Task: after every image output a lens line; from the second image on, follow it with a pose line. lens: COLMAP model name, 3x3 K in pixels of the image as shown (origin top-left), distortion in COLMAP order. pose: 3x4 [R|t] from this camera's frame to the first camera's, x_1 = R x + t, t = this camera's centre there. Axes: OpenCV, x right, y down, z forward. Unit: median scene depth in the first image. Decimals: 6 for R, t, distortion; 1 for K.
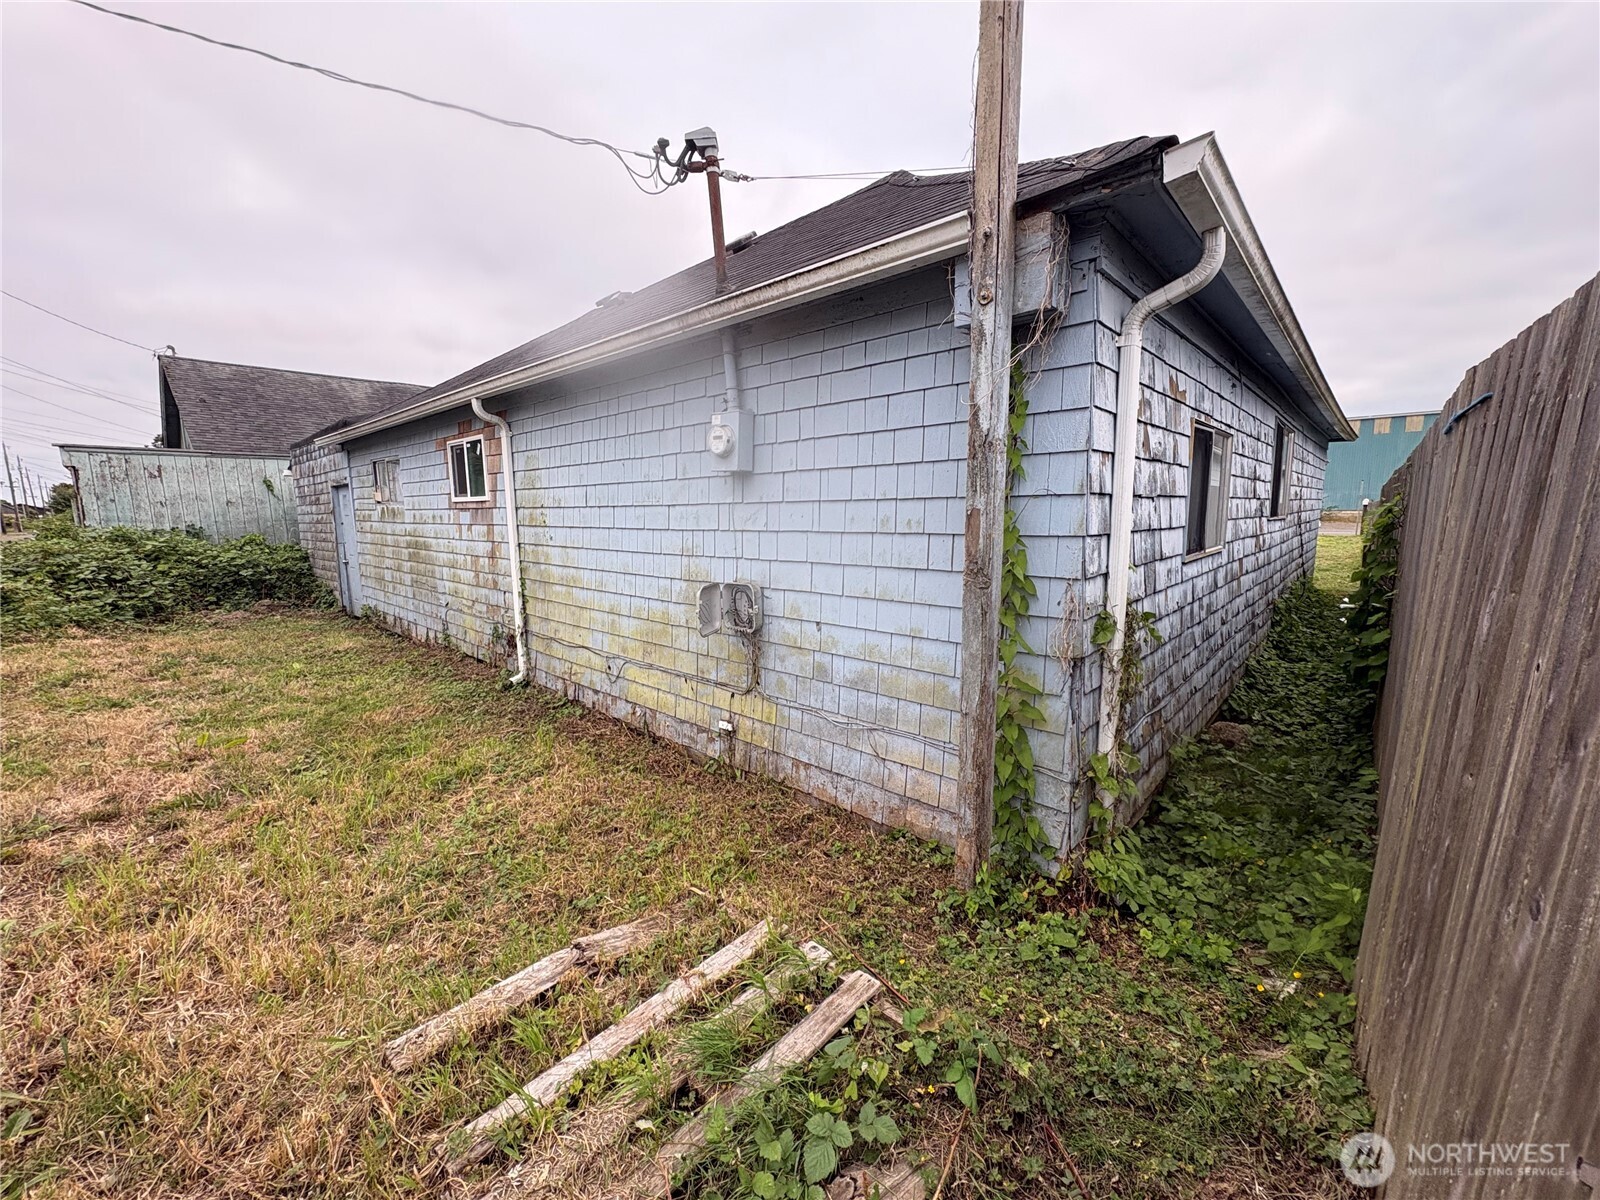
lens RADIAL K [[635.0, 0, 800.0], [0, 635.0, 600.0], [0, 0, 1]] dist [0.000102, -0.000065]
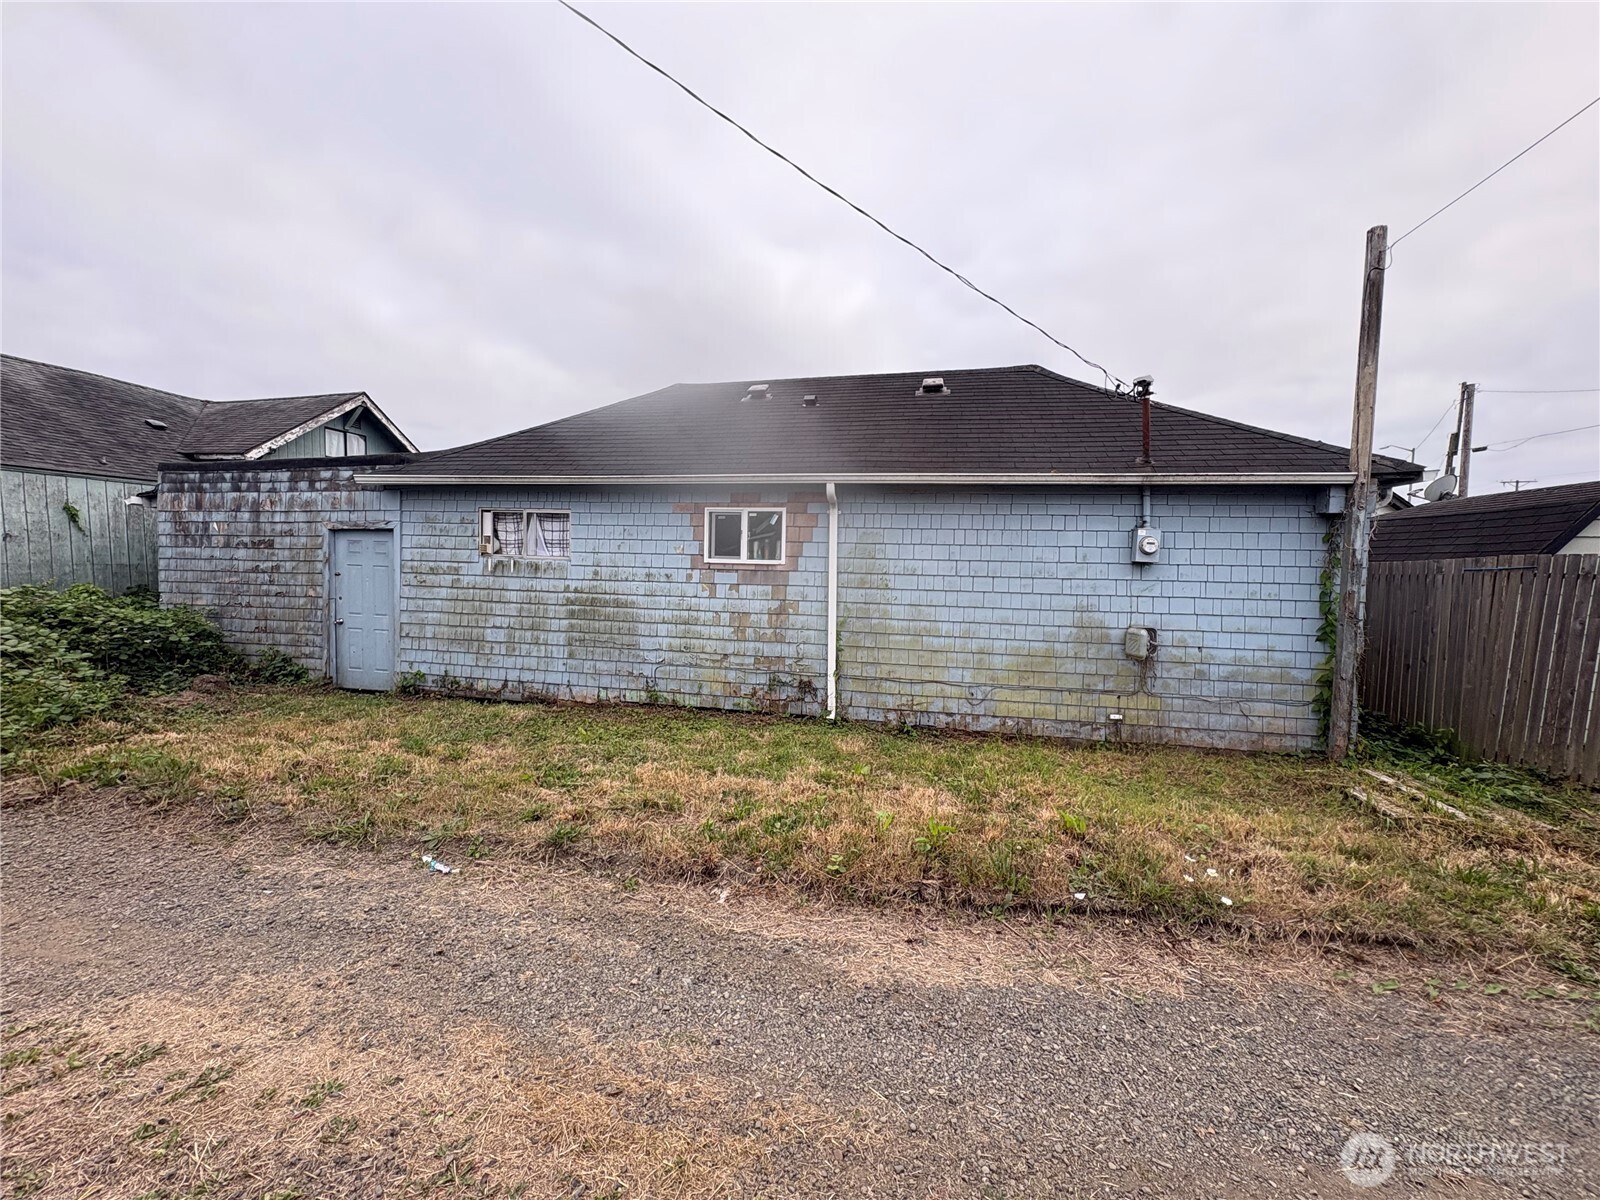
lens RADIAL K [[635.0, 0, 800.0], [0, 635.0, 600.0], [0, 0, 1]] dist [0.000102, -0.000065]
pose [[0.858010, 0.003968, 0.513618, -1.614881], [0.040403, 0.996350, -0.075193, -0.007593], [-0.512042, 0.085268, 0.854718, 0.014878]]
